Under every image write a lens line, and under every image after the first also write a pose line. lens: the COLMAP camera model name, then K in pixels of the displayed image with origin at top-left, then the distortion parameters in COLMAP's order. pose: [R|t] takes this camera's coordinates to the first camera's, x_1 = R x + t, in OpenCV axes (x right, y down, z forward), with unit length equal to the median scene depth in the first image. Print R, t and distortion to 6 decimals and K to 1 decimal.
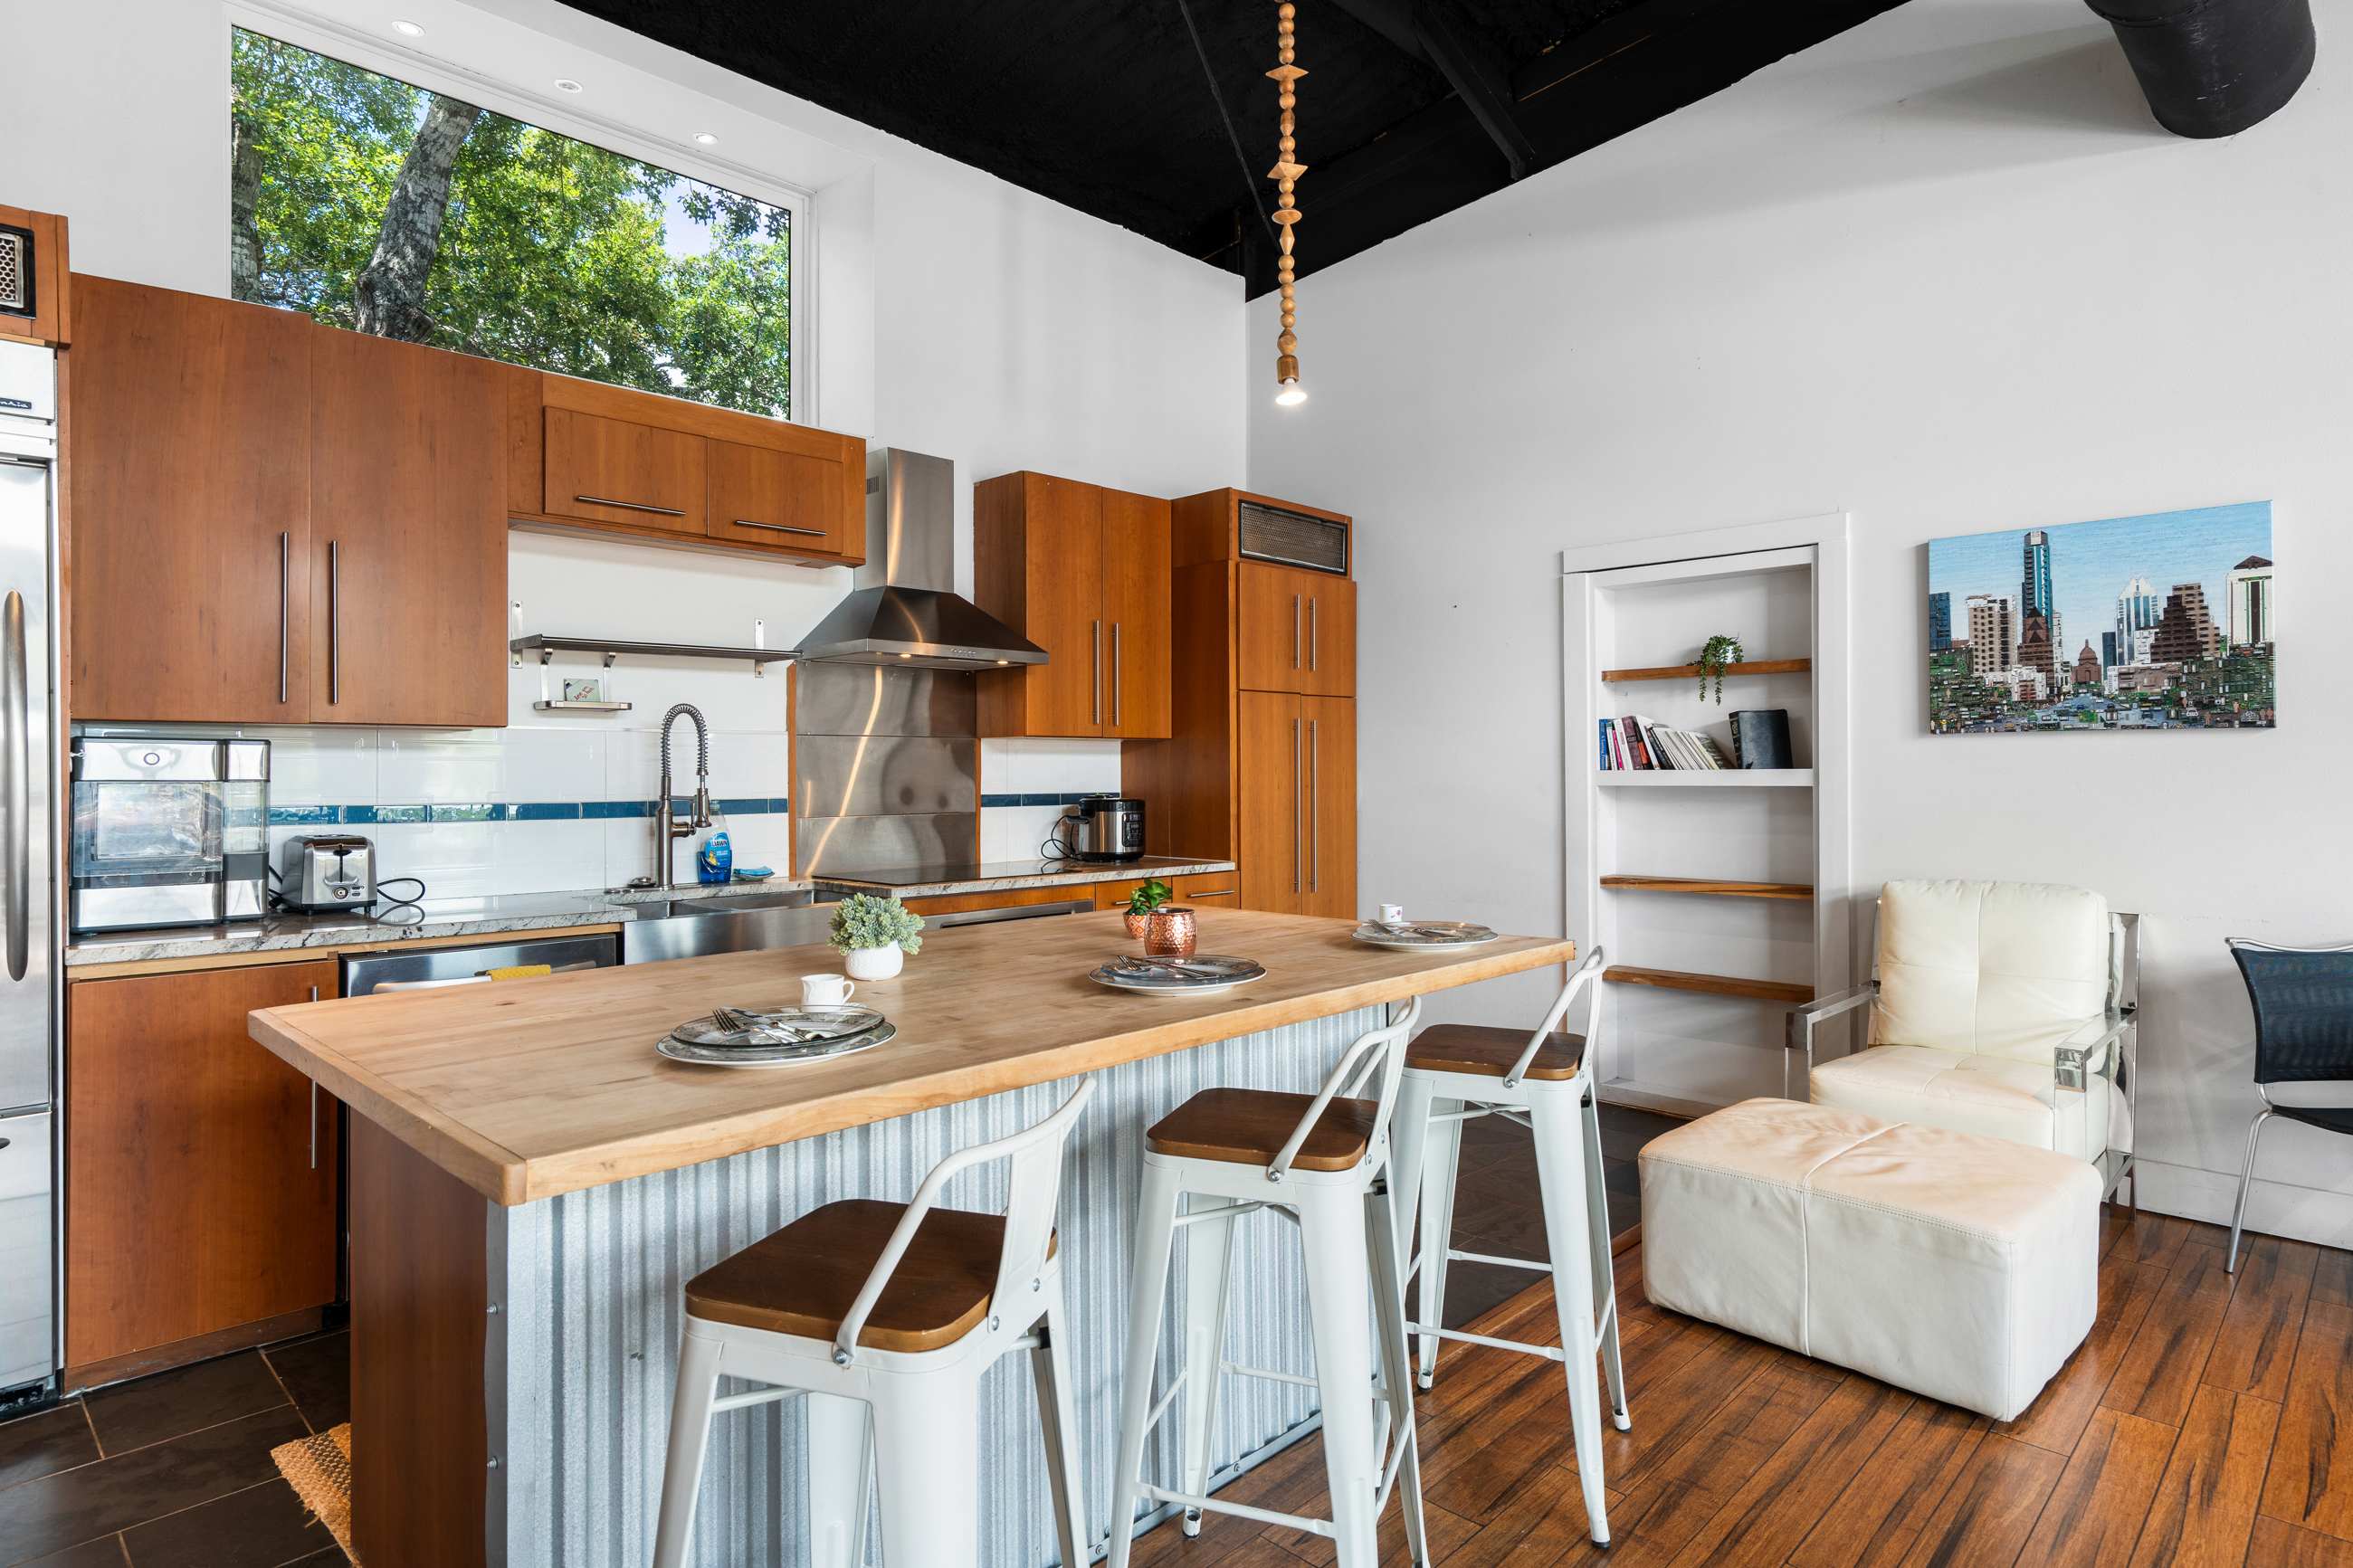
lens RADIAL K [[1236.9, 0, 1171.6], [0, 1236.9, 761.3], [0, 0, 1]] dist [0.002142, 0.001919]
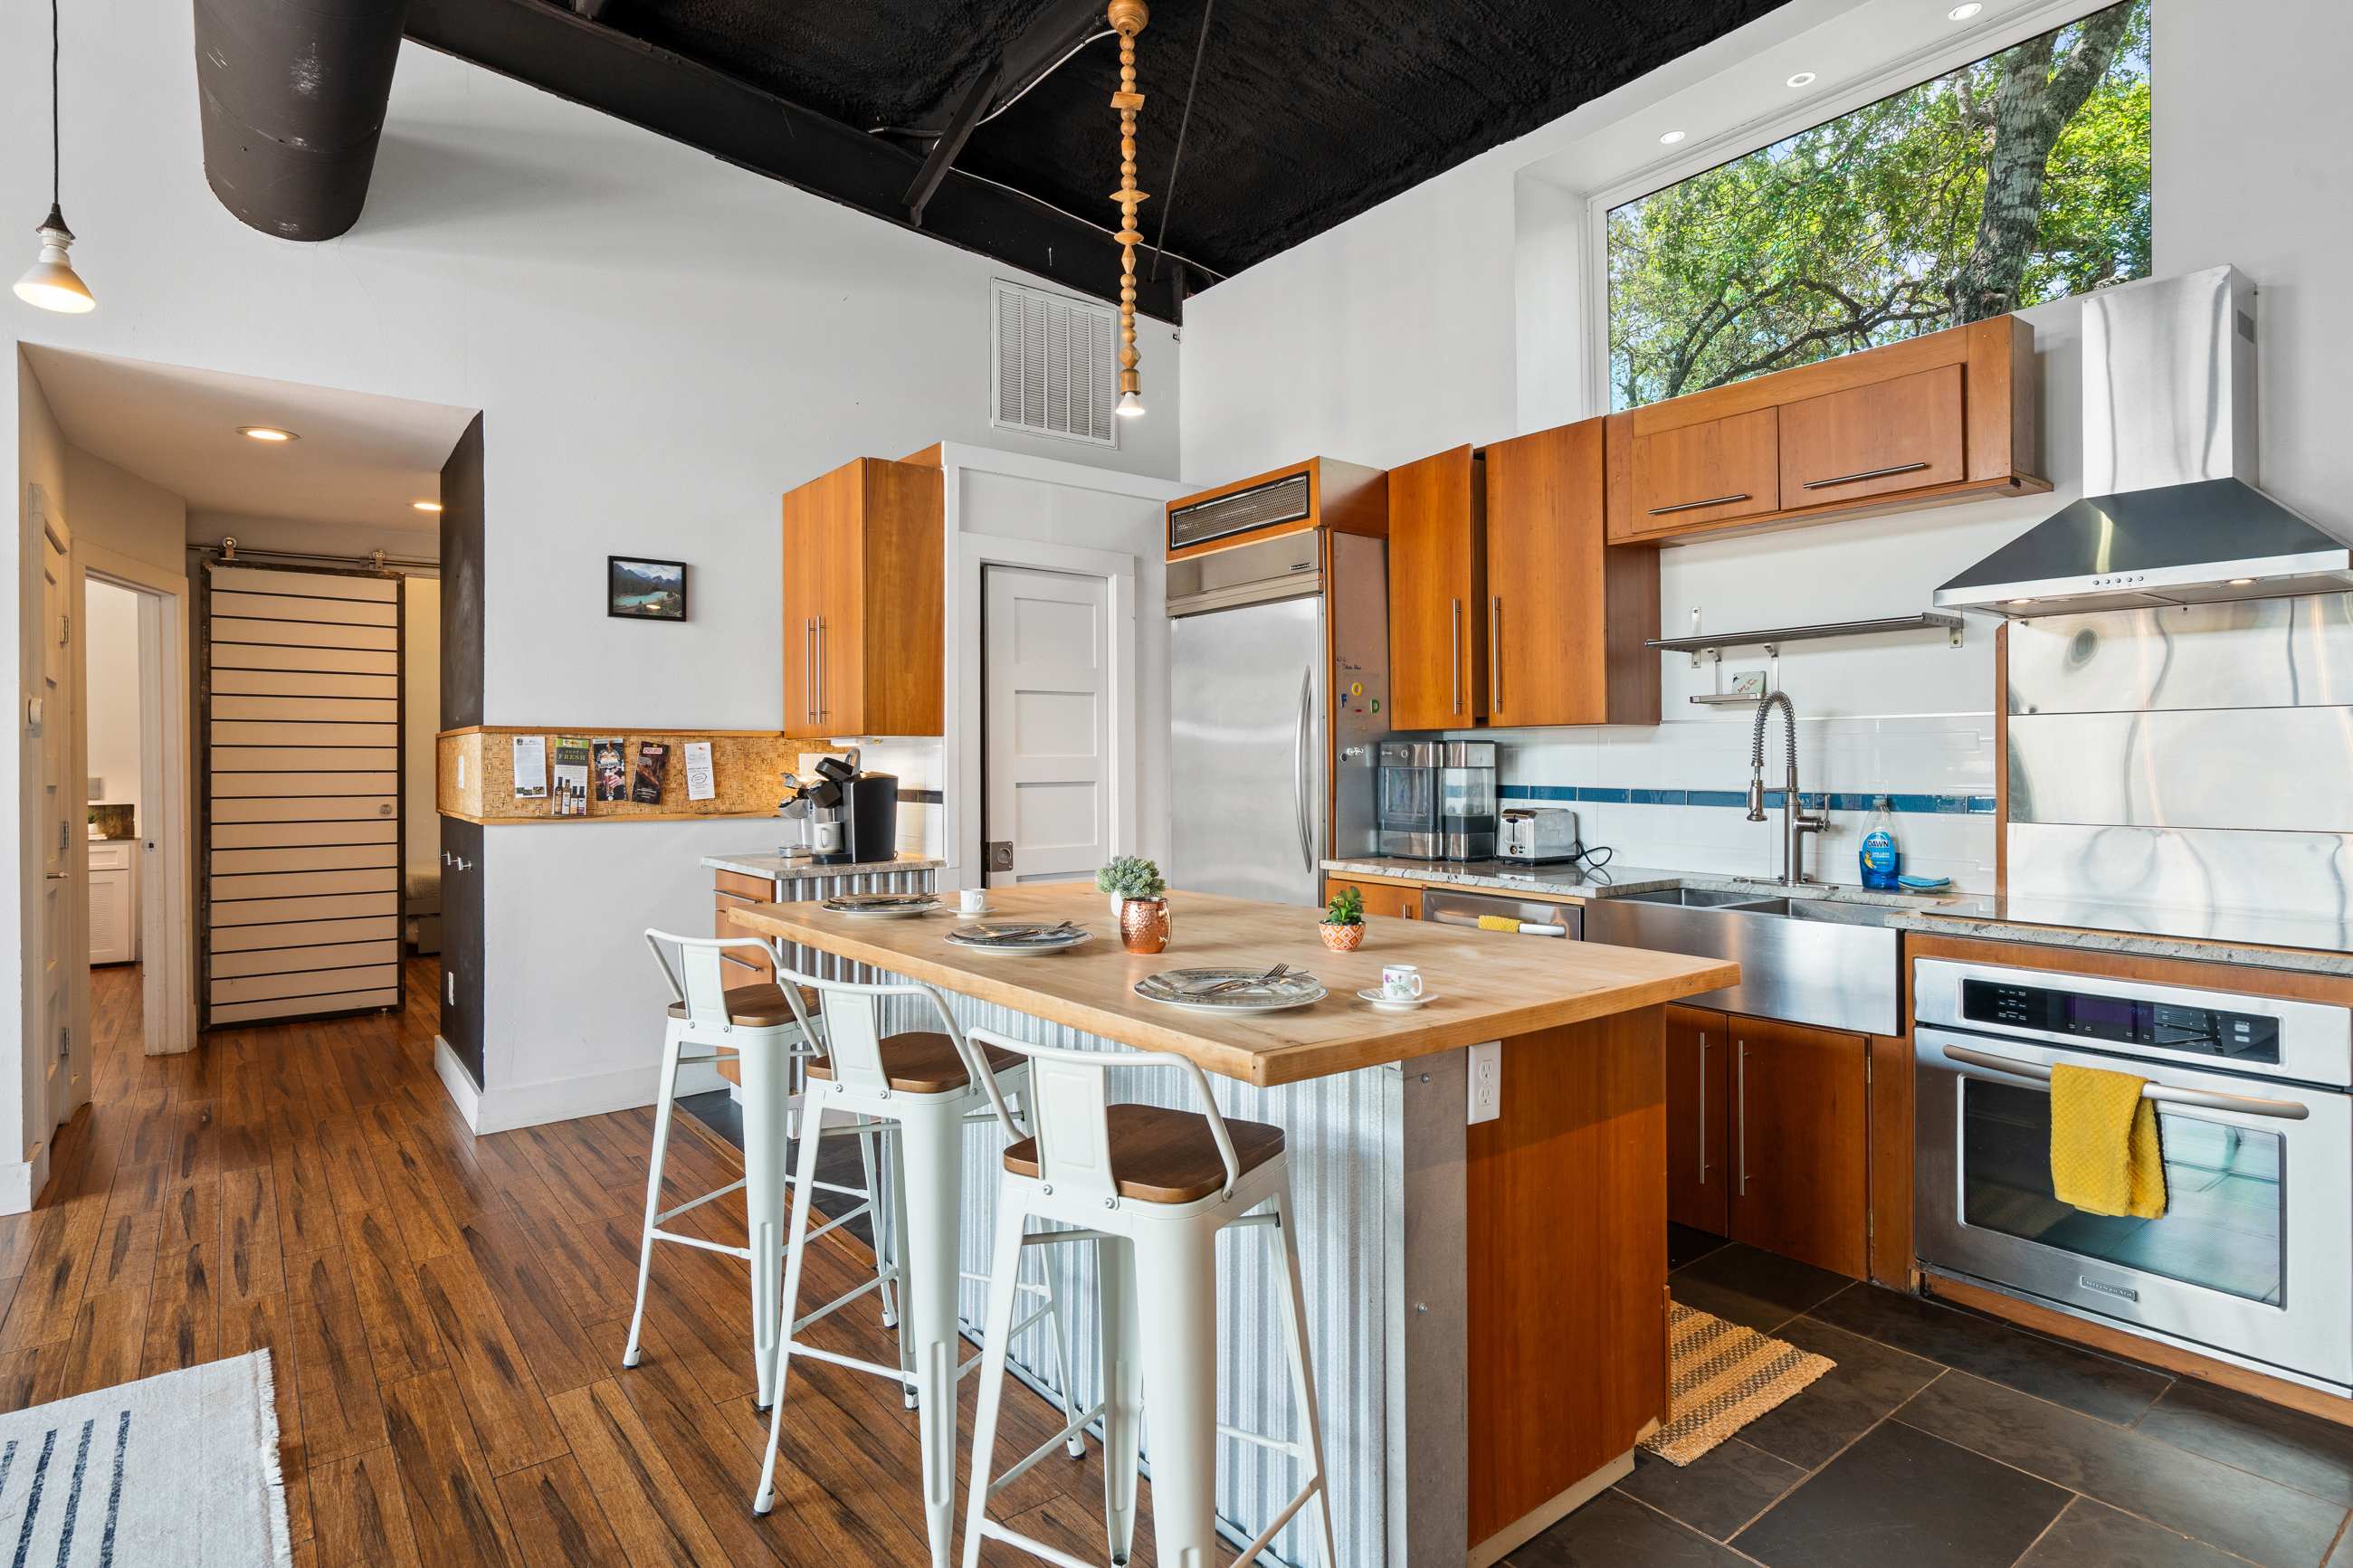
lens RADIAL K [[1236.9, 0, 1171.6], [0, 1236.9, 761.3], [0, 0, 1]] dist [0.002142, 0.001919]
pose [[-0.116534, 0.003476, -0.993181, 0.571752], [0.009022, 0.999956, 0.002441, 0.000853], [0.993146, -0.008676, -0.116561, 0.604796]]
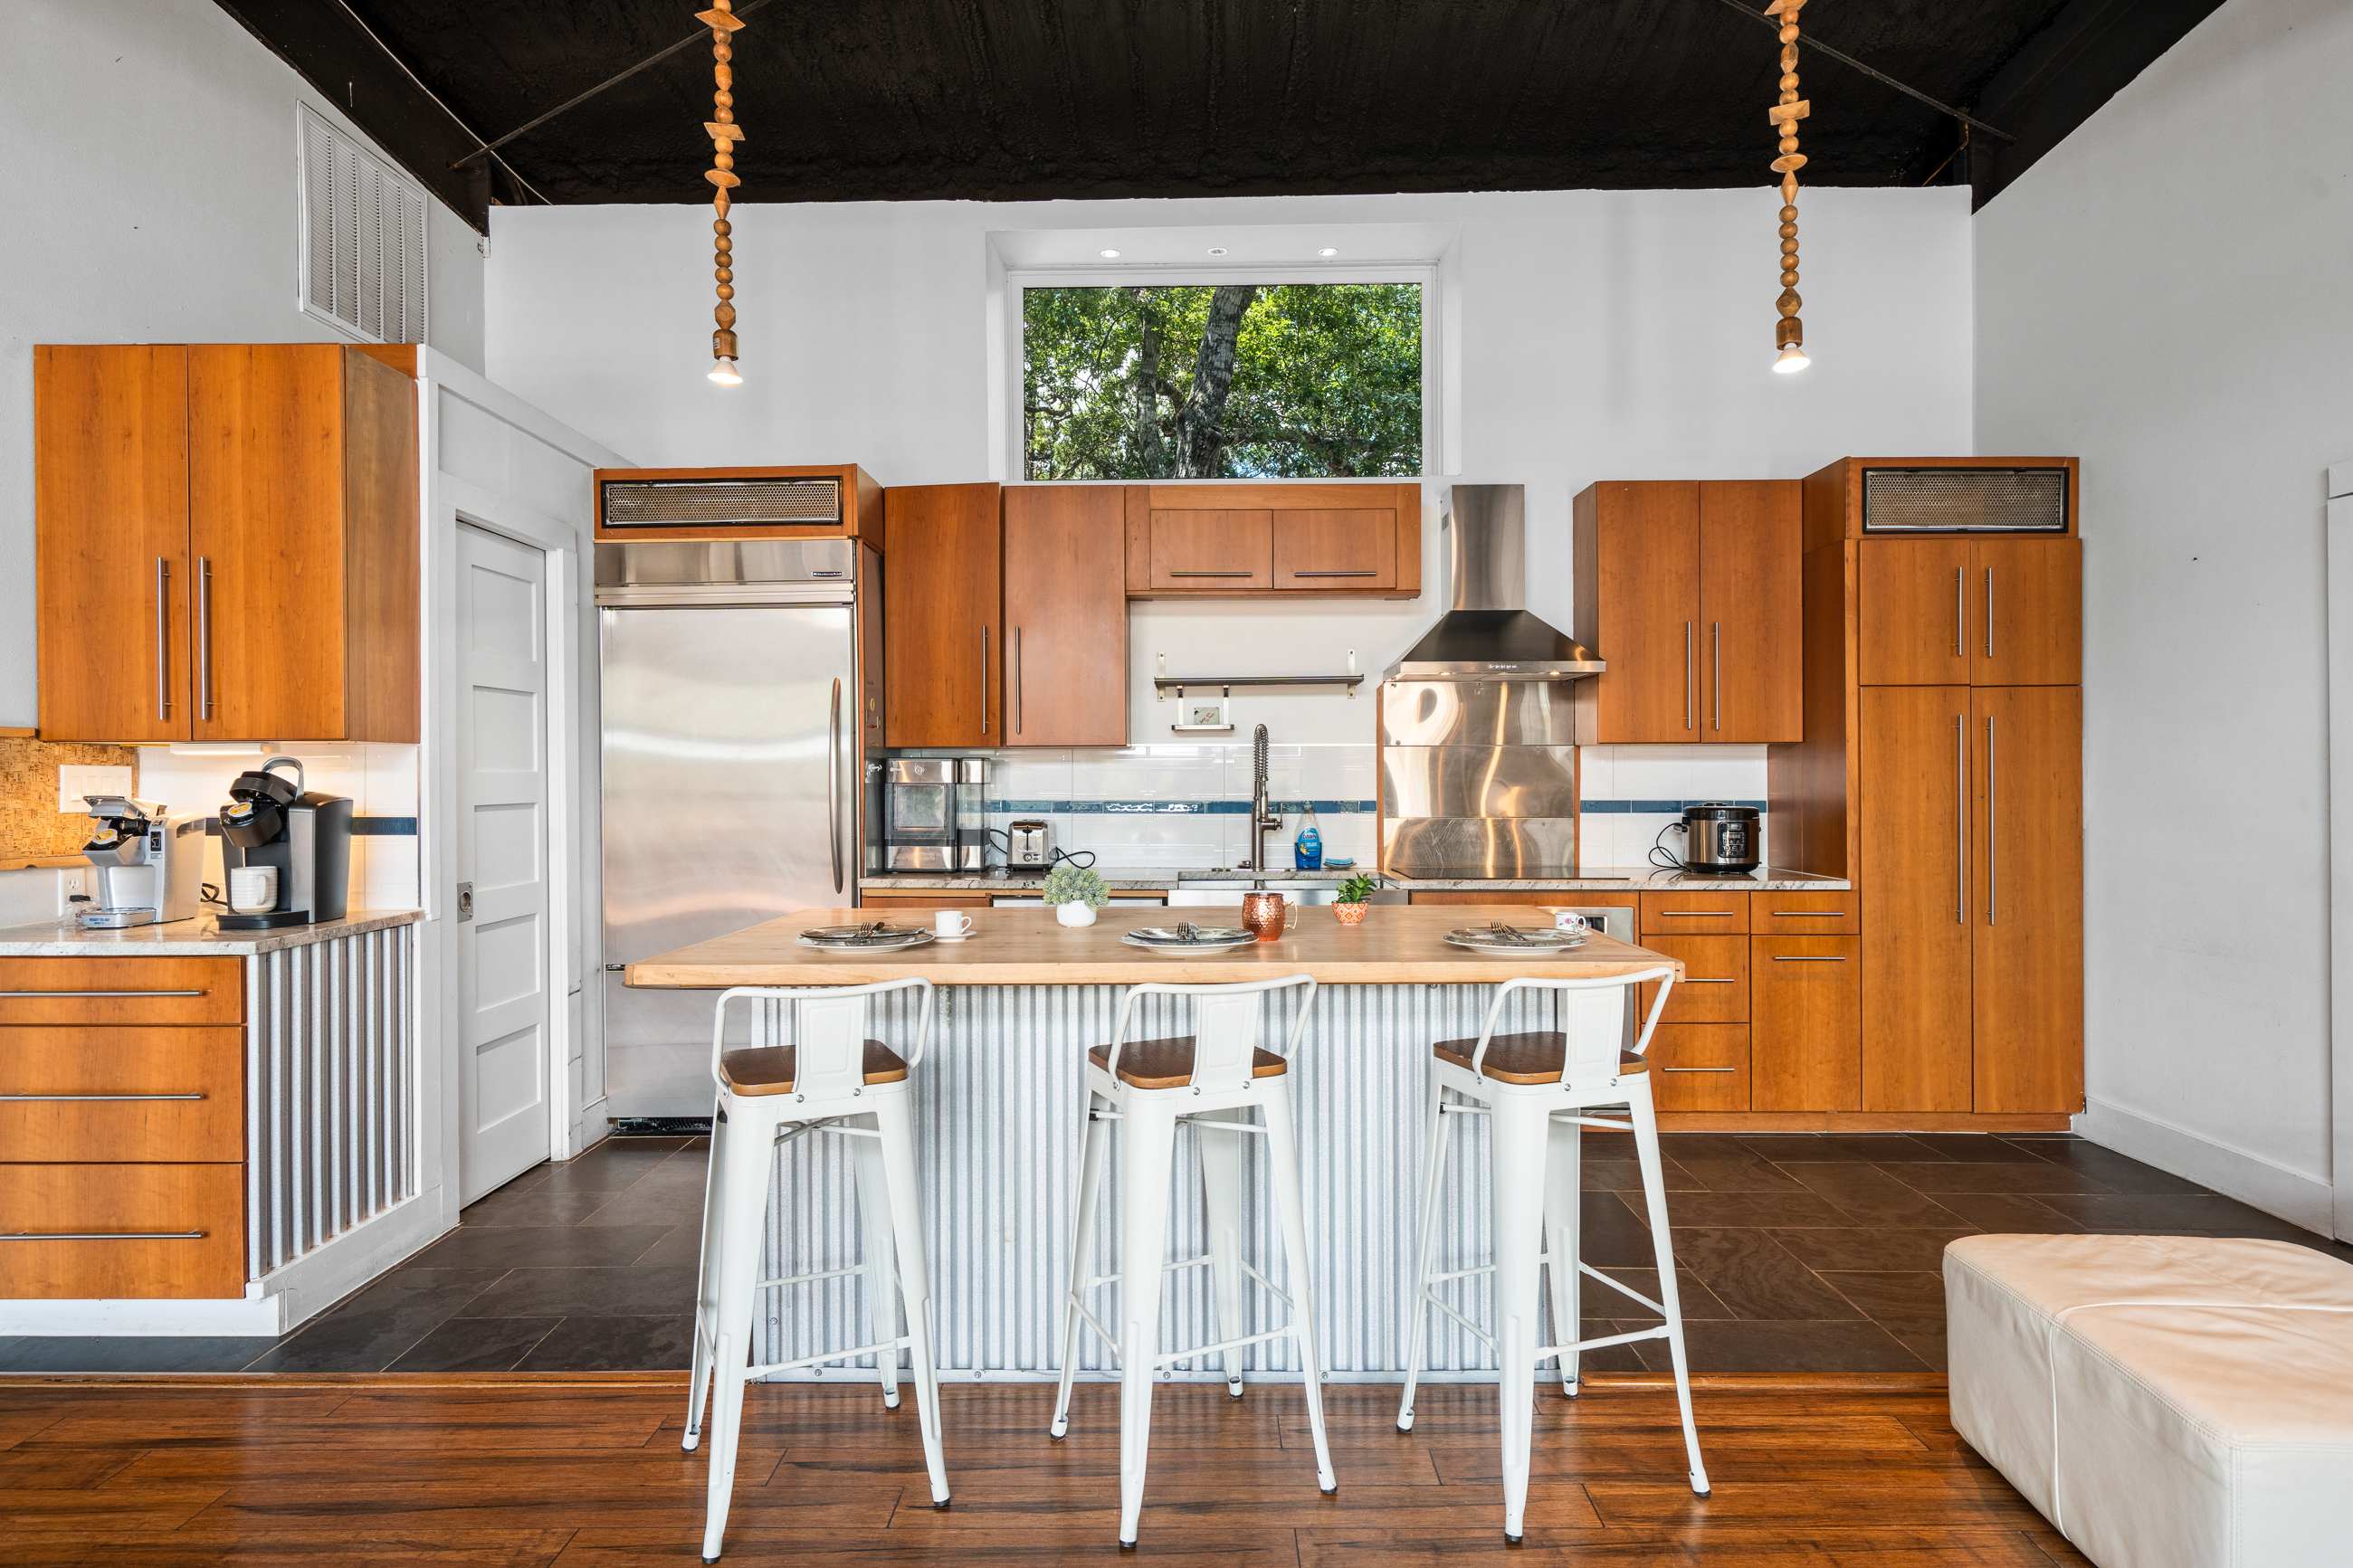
lens RADIAL K [[1273.7, 0, 1220.4], [0, 1273.7, 785.3], [0, 0, 1]] dist [0.000203, 0.000601]
pose [[0.708312, 0.006637, -0.705868, 0.464210], [0.004606, 0.999891, 0.014023, -0.002509], [0.705884, -0.013184, 0.708204, 0.046374]]
